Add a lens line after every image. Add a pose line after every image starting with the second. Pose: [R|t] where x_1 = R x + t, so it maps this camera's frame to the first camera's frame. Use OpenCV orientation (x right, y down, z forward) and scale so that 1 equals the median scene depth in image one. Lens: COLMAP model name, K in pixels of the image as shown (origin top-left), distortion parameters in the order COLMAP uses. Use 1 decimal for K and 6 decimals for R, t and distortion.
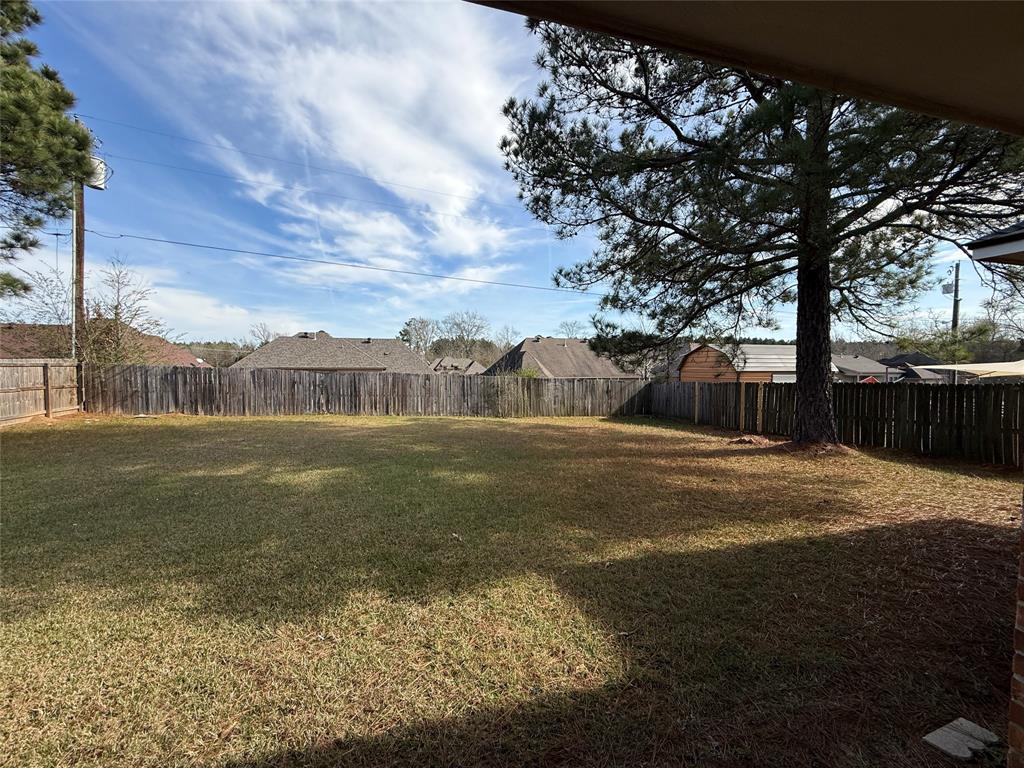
lens RADIAL K [[408.4, 0, 515.1], [0, 408.4, 382.9], [0, 0, 1]] dist [0.001090, 0.000388]
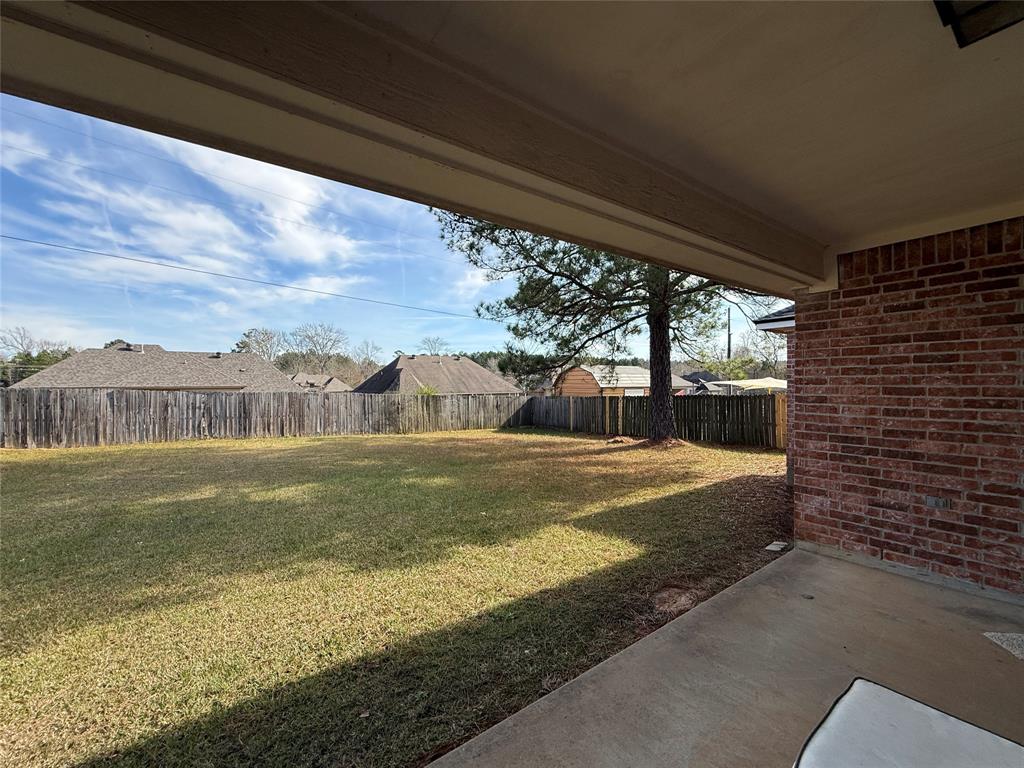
lens RADIAL K [[408.4, 0, 508.0], [0, 408.4, 381.3], [0, 0, 1]] dist [0.001090, 0.000388]
pose [[0.944631, -0.006043, 0.328079, -0.128573], [0.020011, 0.999030, -0.039215, -0.002602], [-0.327524, 0.043608, 0.943836, -0.084251]]
